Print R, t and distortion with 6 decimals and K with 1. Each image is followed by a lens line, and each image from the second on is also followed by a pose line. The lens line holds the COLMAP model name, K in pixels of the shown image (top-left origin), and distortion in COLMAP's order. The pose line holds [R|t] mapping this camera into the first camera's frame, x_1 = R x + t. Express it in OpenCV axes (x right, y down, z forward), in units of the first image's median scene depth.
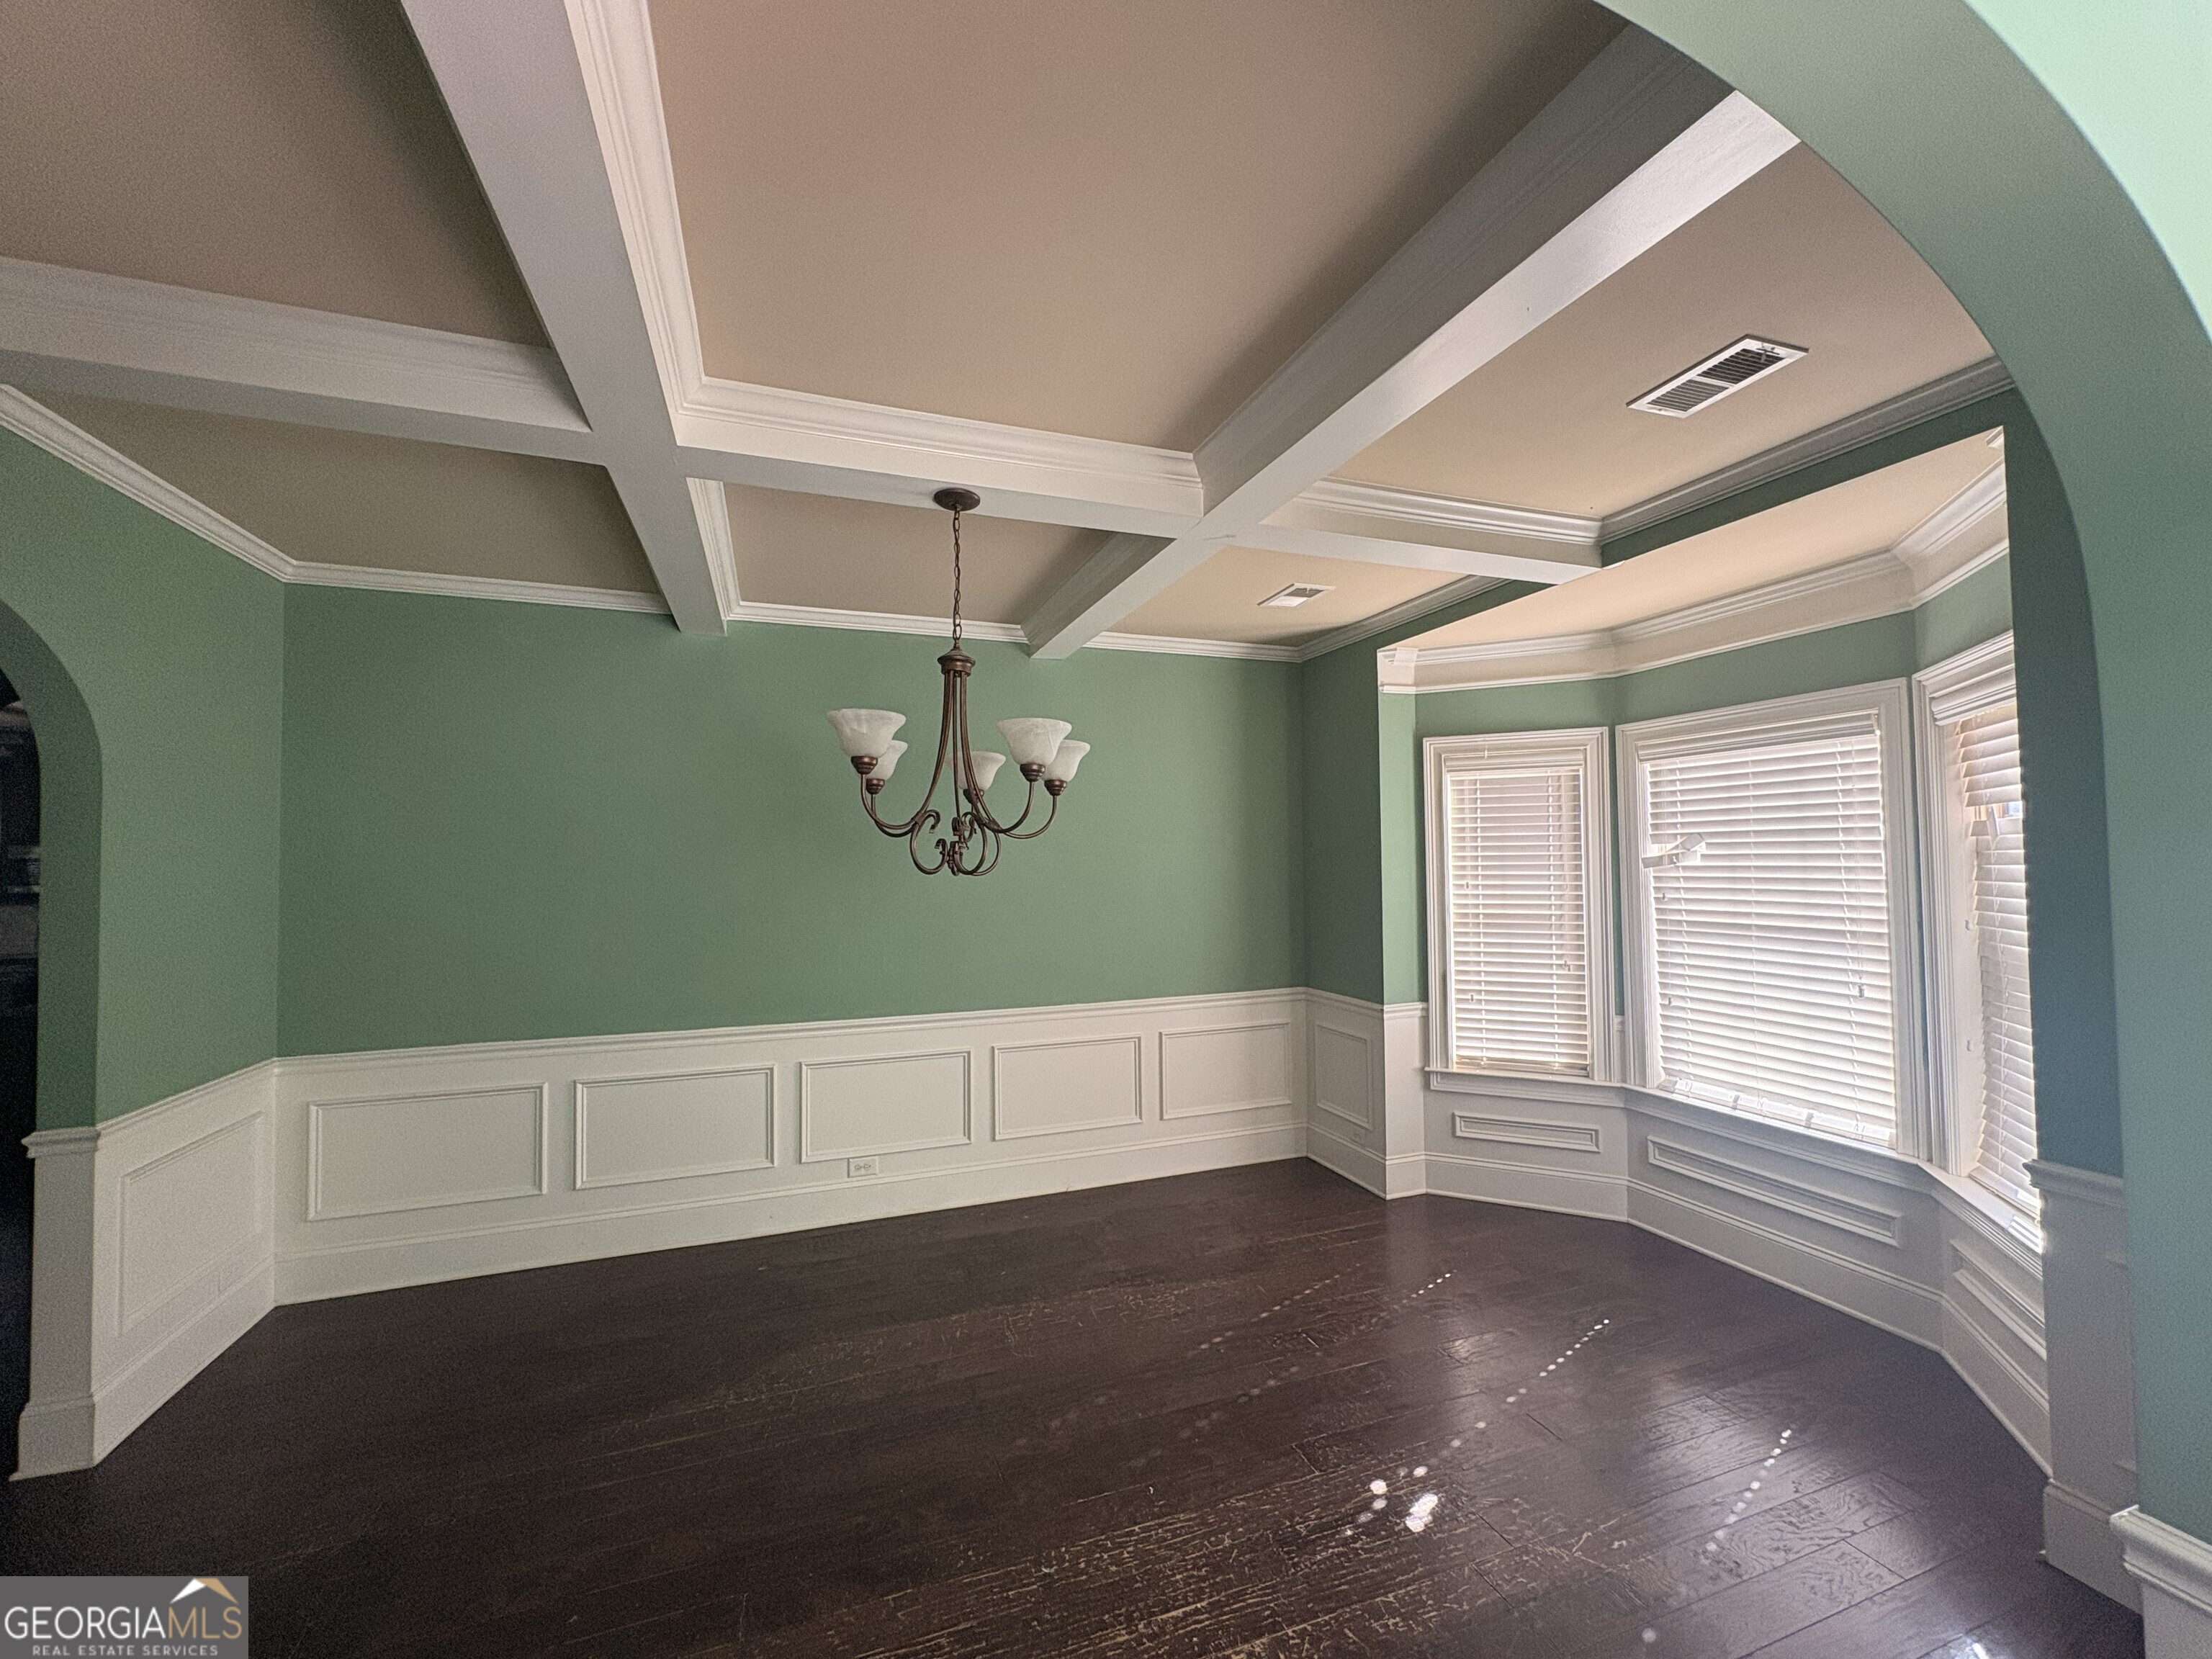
lens RADIAL K [[881.3, 0, 1107.7], [0, 881.3, 822.9], [0, 0, 1]] dist [0.000713, 0.000031]
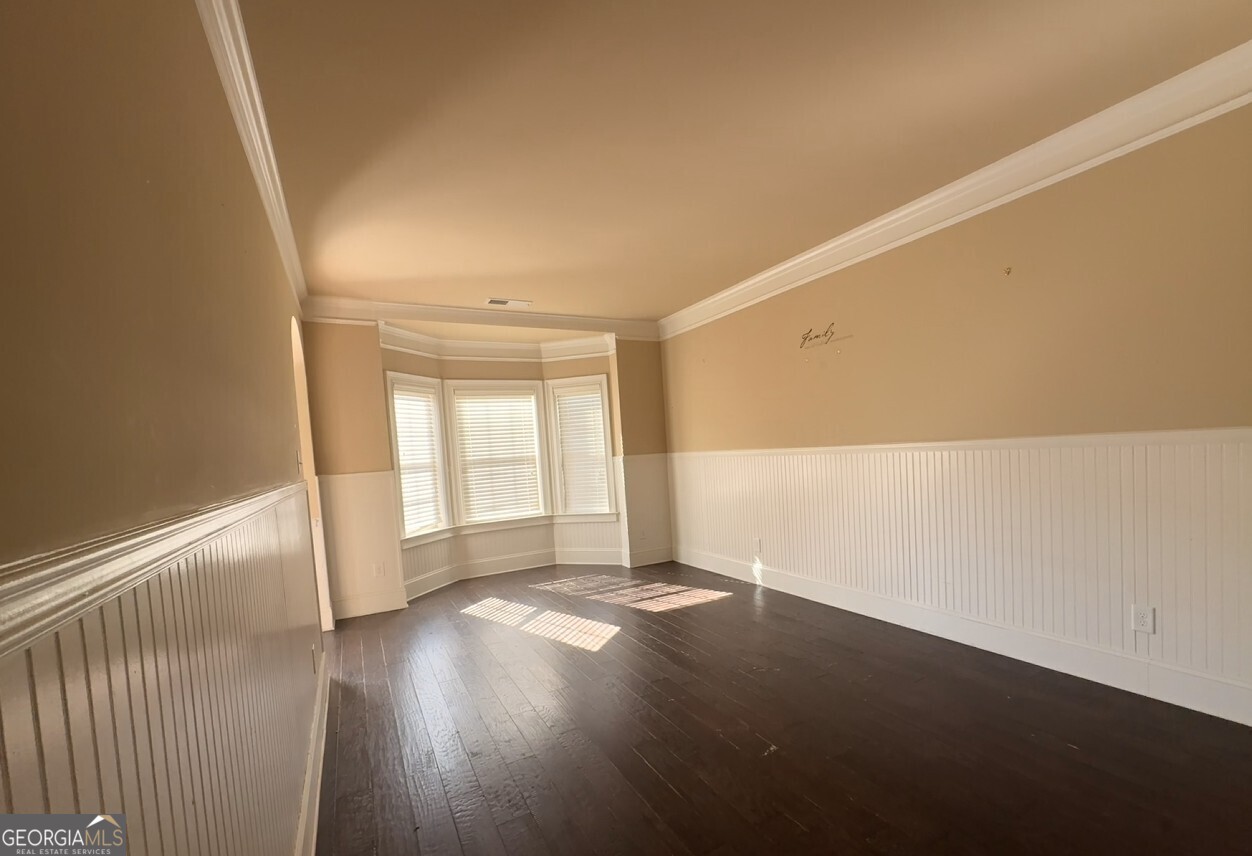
lens RADIAL K [[547.2, 0, 666.7], [0, 547.2, 476.9], [0, 0, 1]] dist [0.001149, -0.000503]
pose [[-0.173545, -0.042477, 0.983909, -1.045974], [0.016025, 0.998815, 0.045947, 0.098789], [-0.984696, 0.023741, -0.172659, 0.683389]]
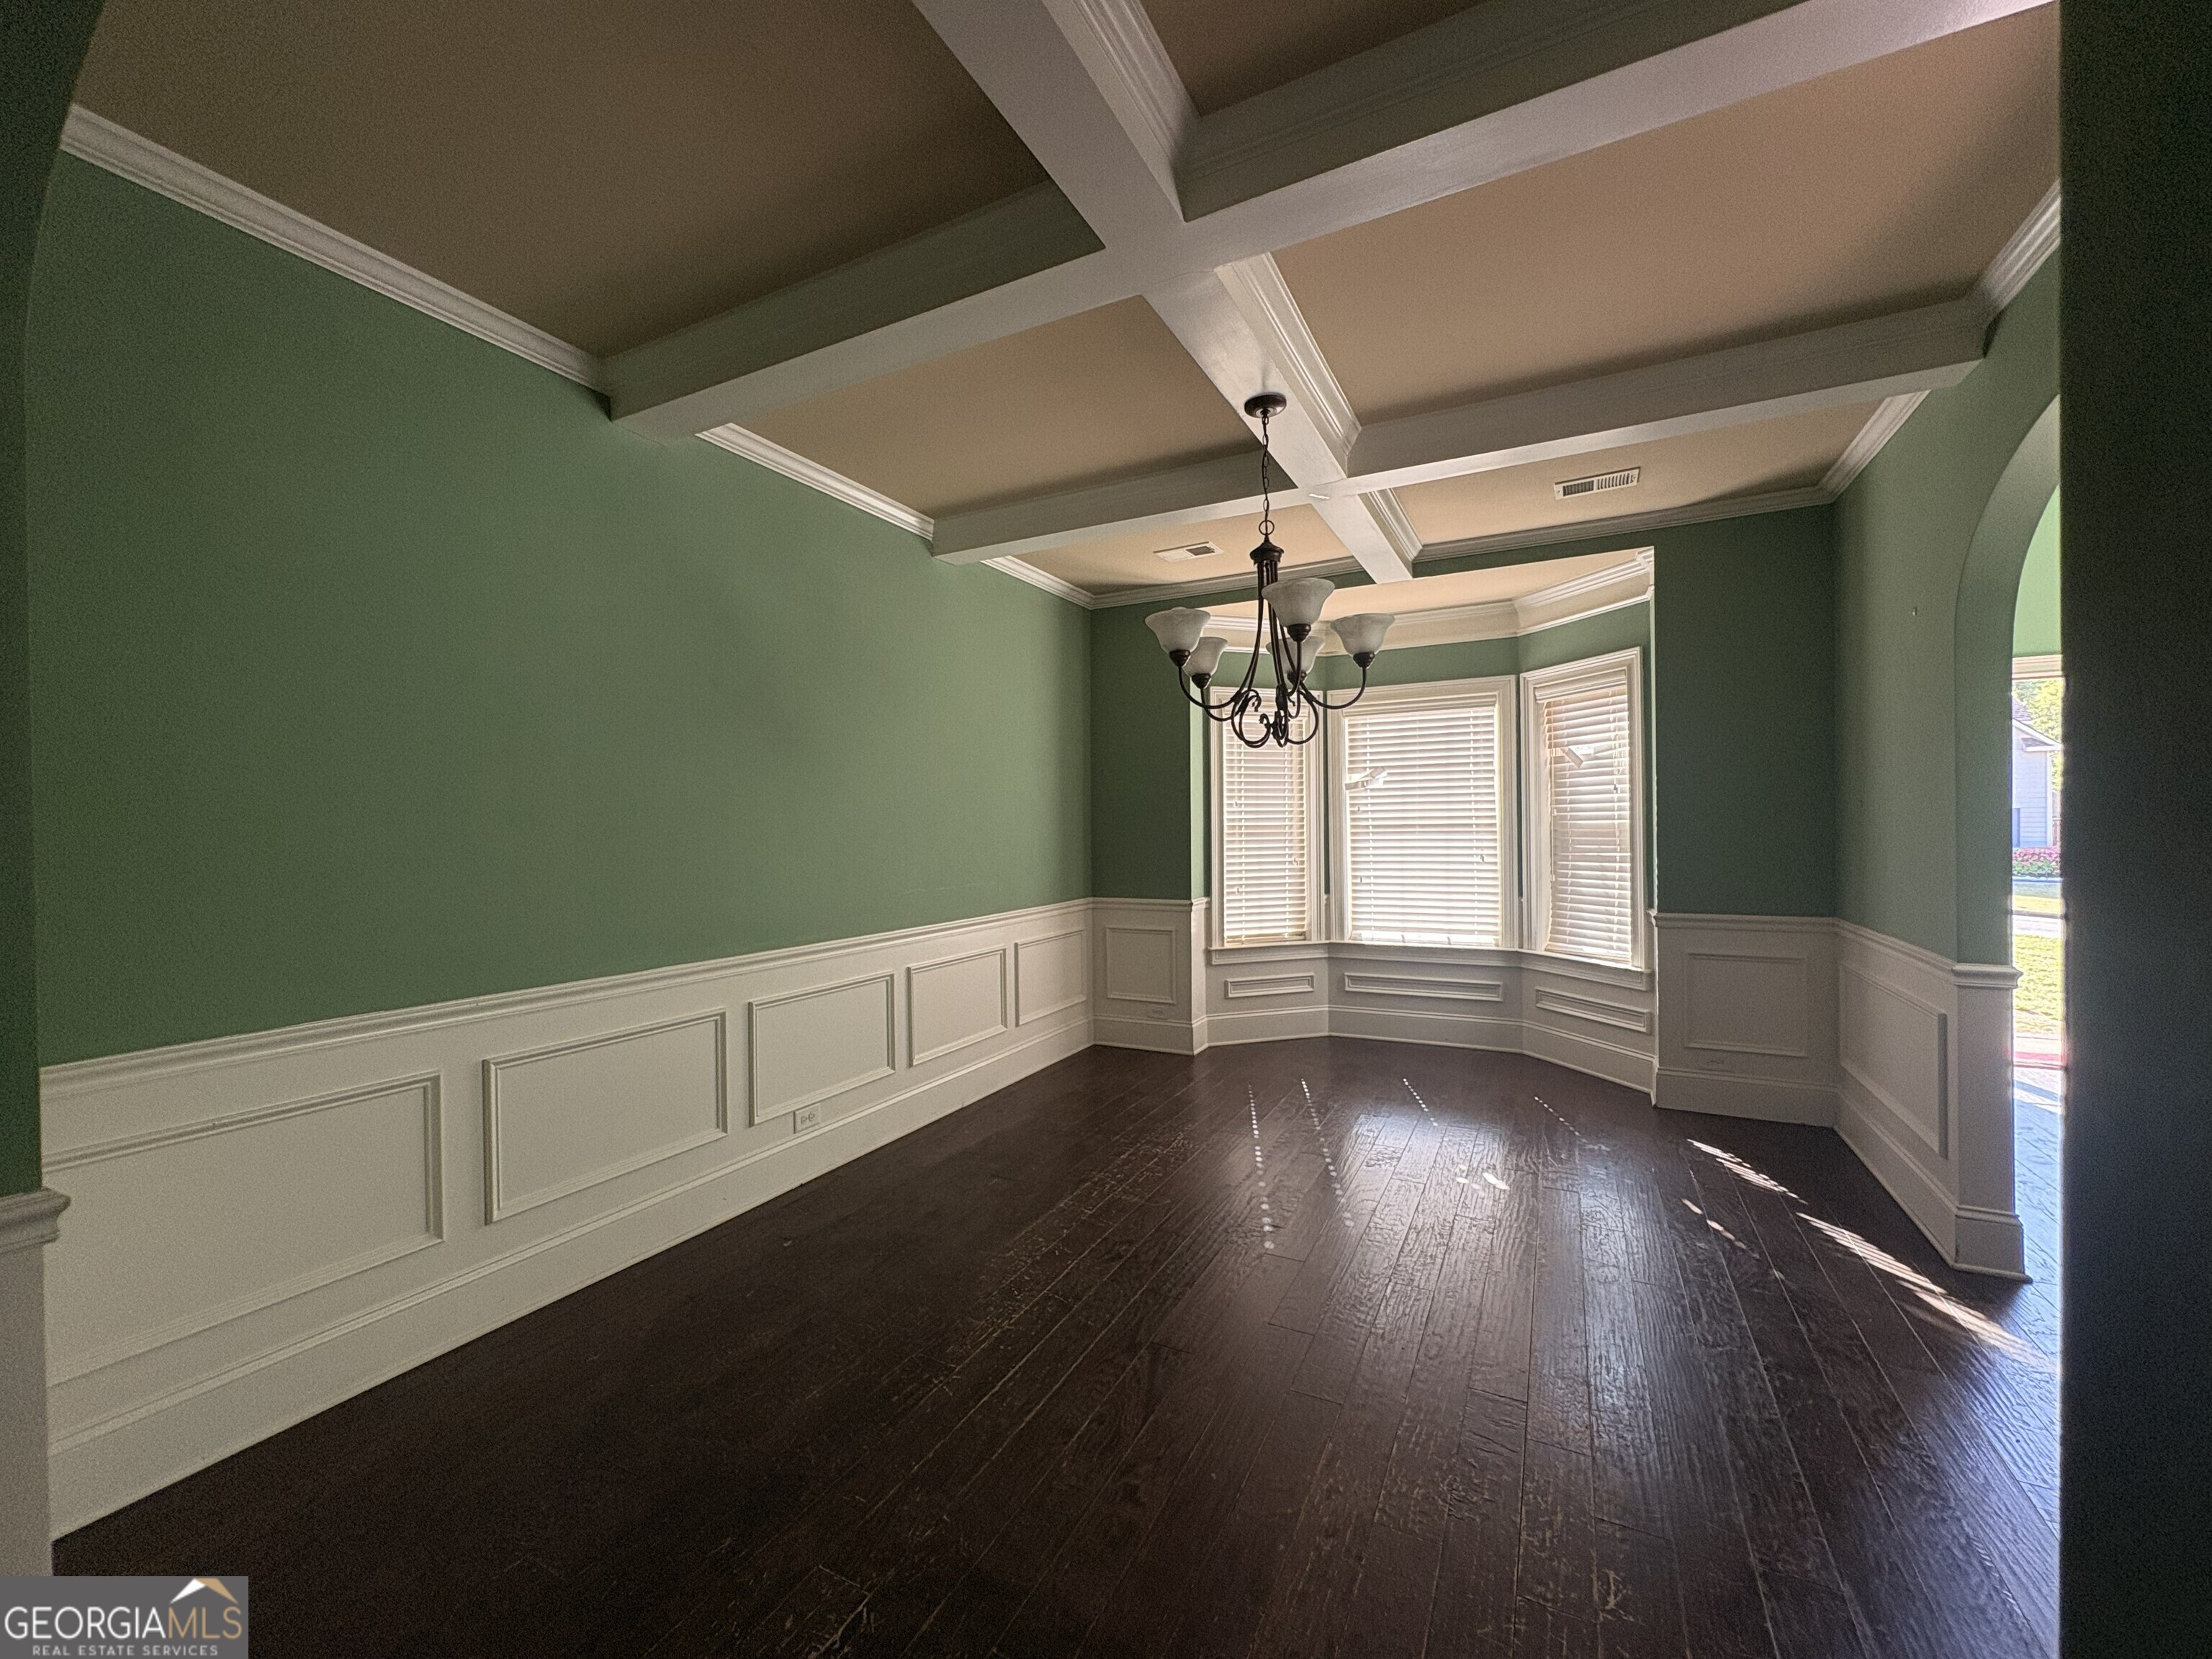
lens RADIAL K [[881.3, 0, 1101.3], [0, 881.3, 825.5], [0, 0, 1]] dist [0.000713, 0.000031]
pose [[0.738194, 0.001547, 0.674587, -0.670345], [-0.021422, 0.999547, 0.021149, 0.086791], [-0.674249, -0.030063, 0.737892, 0.195763]]
